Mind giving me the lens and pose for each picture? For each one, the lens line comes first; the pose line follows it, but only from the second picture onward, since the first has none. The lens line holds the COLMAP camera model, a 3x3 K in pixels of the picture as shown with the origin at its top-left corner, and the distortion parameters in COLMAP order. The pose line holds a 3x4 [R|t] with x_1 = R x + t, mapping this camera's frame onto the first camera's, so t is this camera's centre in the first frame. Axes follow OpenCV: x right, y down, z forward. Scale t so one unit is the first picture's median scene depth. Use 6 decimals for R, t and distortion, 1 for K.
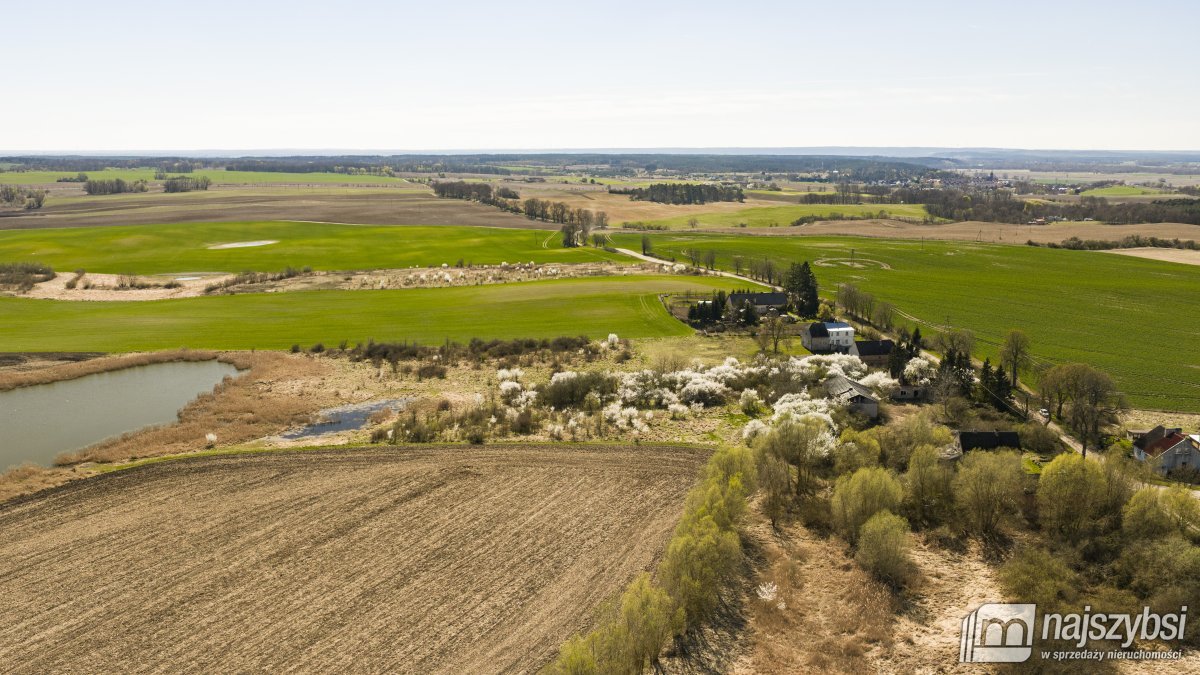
lens RADIAL K [[991.3, 0, 601.8], [0, 991.3, 339.4], [0, 0, 1]] dist [0.032233, -0.069899]
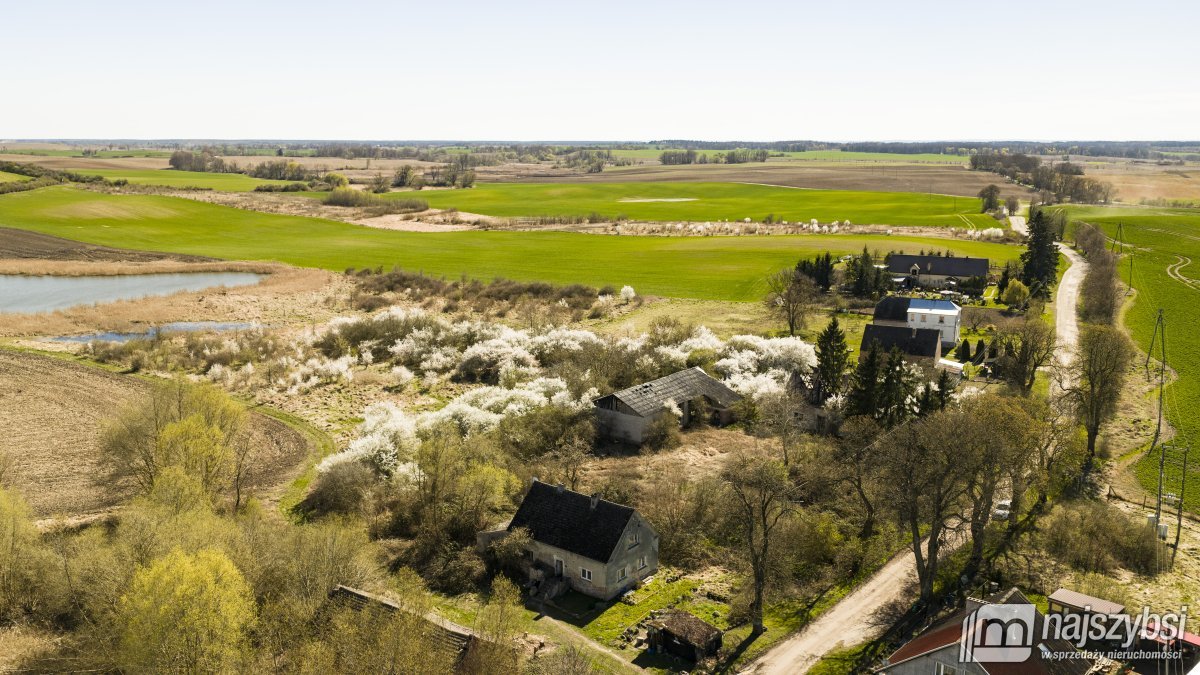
lens RADIAL K [[991.3, 0, 600.5], [0, 991.3, 331.6], [0, 0, 1]] dist [0.032233, -0.069899]
pose [[0.790077, 0.117668, -0.601609, 0.257456], [-0.117469, 0.992278, 0.039809, 0.000670], [0.601648, 0.039218, 0.797798, 0.254880]]
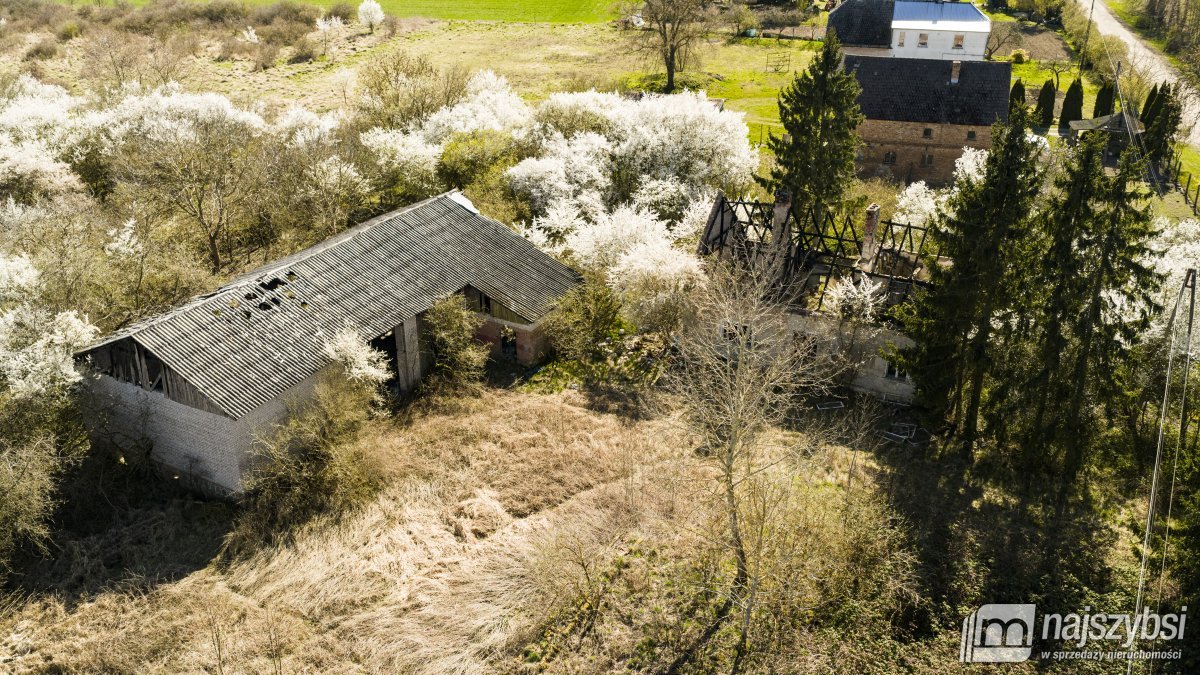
lens RADIAL K [[991.3, 0, 601.6], [0, 991.3, 333.7], [0, 0, 1]] dist [0.032233, -0.069899]
pose [[0.881521, 0.202463, -0.426531, 0.175134], [-0.086661, 0.957427, 0.275360, 0.002864], [0.464123, -0.205772, 0.861538, 0.405122]]
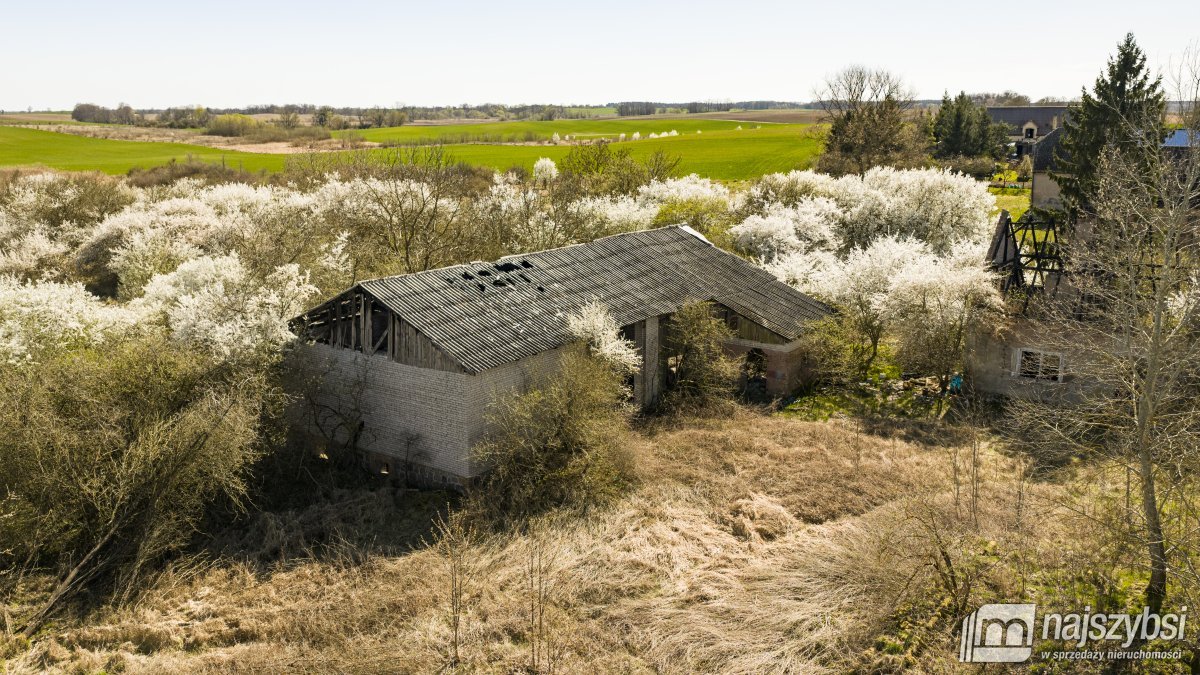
lens RADIAL K [[991.3, 0, 601.3], [0, 991.3, 337.6], [0, 0, 1]] dist [0.032233, -0.069899]
pose [[0.815252, 0.124919, -0.565472, 0.162788], [-0.104105, 0.992164, 0.069089, 0.022467], [0.569671, 0.002543, 0.821869, 0.408773]]
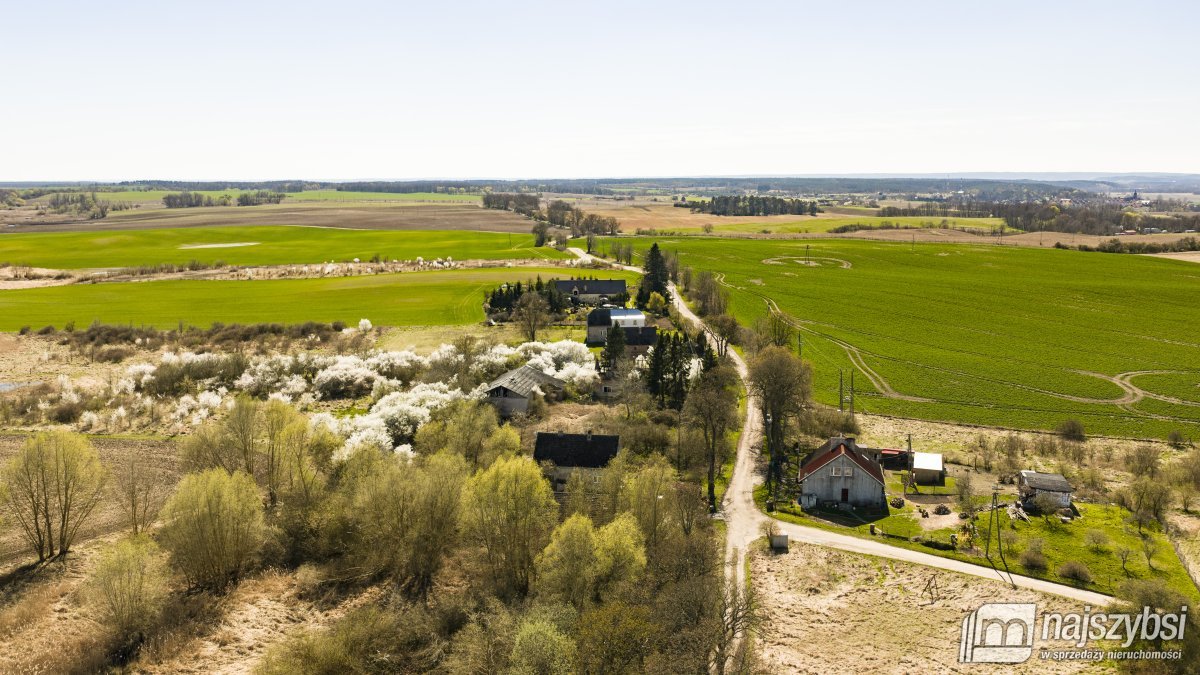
lens RADIAL K [[991.3, 0, 603.6], [0, 991.3, 342.2], [0, 0, 1]] dist [0.032233, -0.069899]
pose [[0.989598, 0.019438, -0.142541, 0.198773], [-0.022983, 0.999465, -0.023266, 0.017334], [0.142012, 0.026300, 0.989515, 0.121985]]
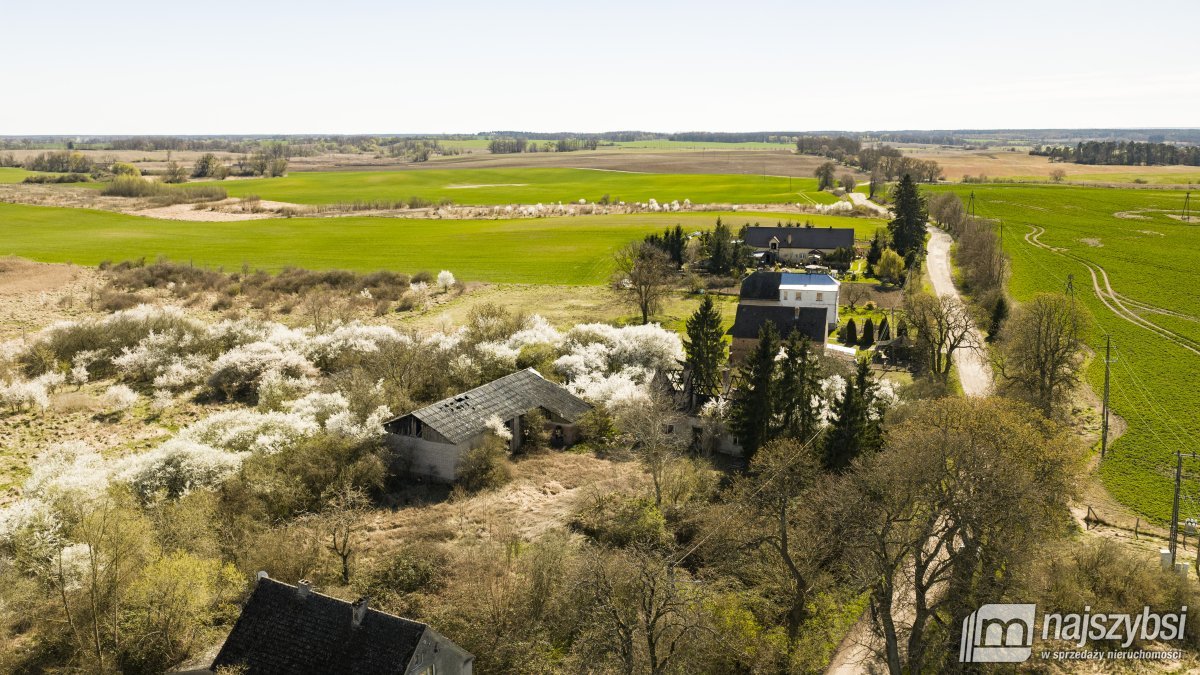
lens RADIAL K [[991.3, 0, 601.4], [0, 991.3, 333.4], [0, 0, 1]] dist [0.032233, -0.069899]
pose [[0.881761, 0.089294, -0.463167, 0.222660], [-0.084481, 0.995937, 0.031174, 0.003281], [0.464069, 0.011641, 0.885723, 0.314211]]
